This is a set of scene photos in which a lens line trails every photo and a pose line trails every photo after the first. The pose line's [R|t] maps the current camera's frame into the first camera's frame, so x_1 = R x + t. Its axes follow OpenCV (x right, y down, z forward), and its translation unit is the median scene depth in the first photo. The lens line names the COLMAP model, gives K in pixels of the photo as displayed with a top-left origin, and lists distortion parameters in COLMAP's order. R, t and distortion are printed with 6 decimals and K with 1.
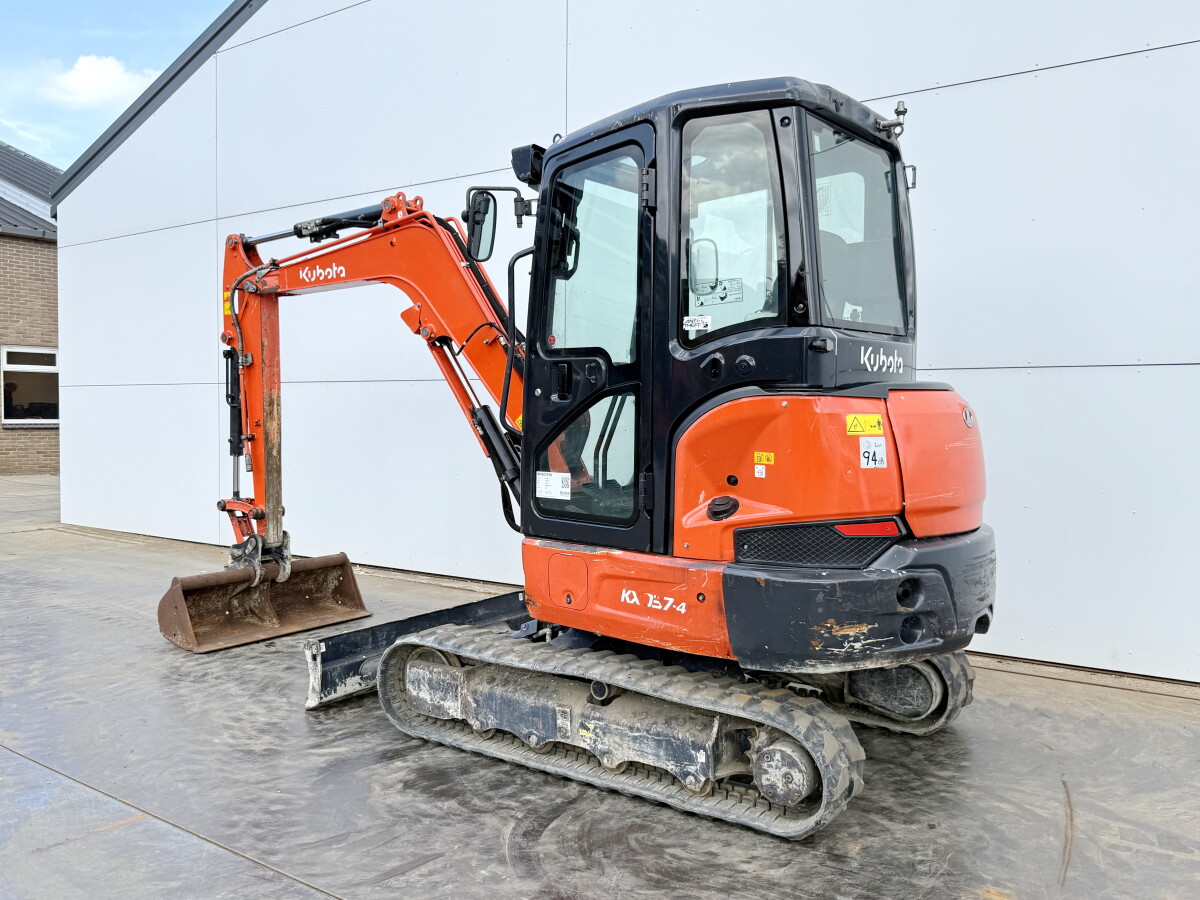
lens RADIAL K [[993.7, 0, 596.3], [0, 993.7, 450.4], [0, 0, 1]] dist [0.150901, -0.334092]
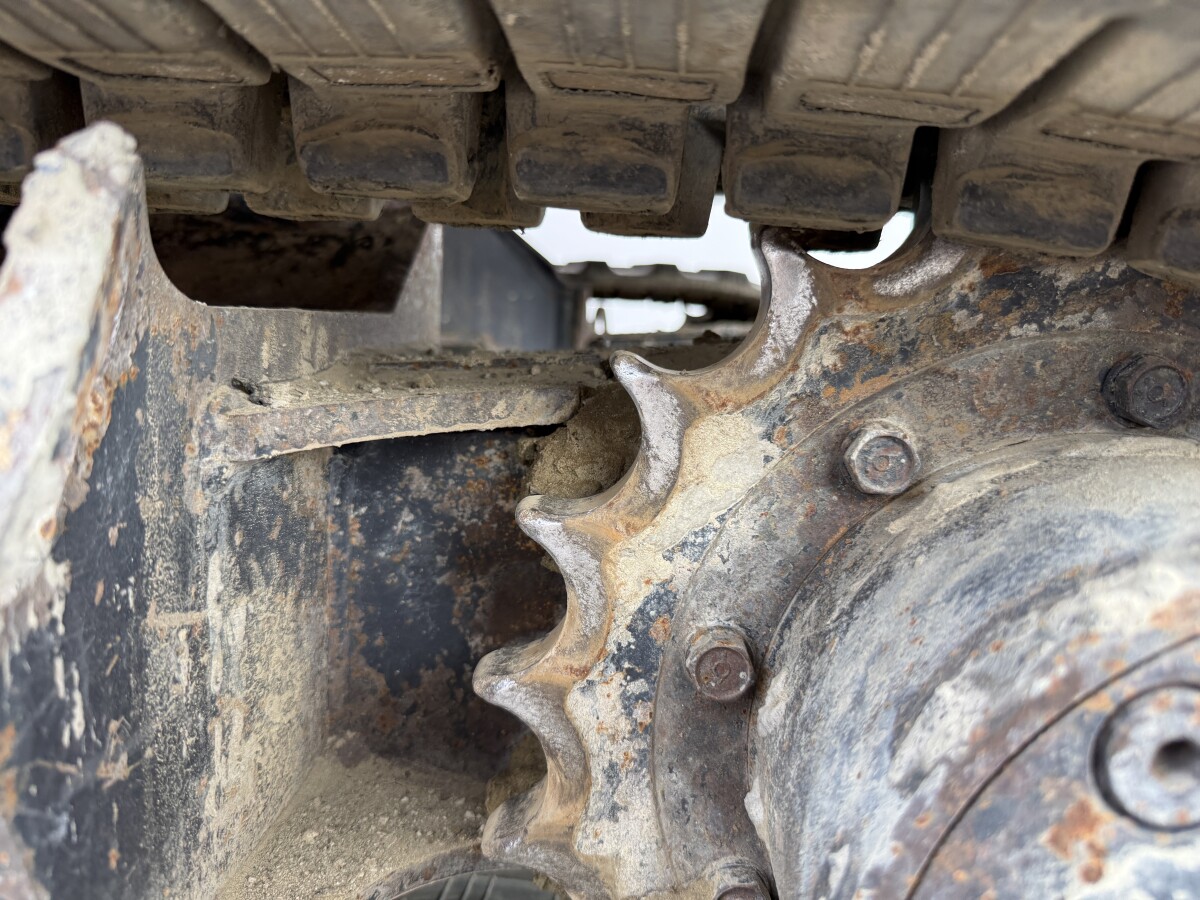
lens RADIAL K [[844.4, 0, 601.0], [0, 844.4, 448.2], [0, 0, 1]] dist [0.050371, -0.084971]
pose [[0.848647, -0.031347, 0.528030, 0.104304], [-0.027367, 0.994304, 0.103012, 0.240889], [-0.528251, -0.101871, 0.842955, 0.827523]]
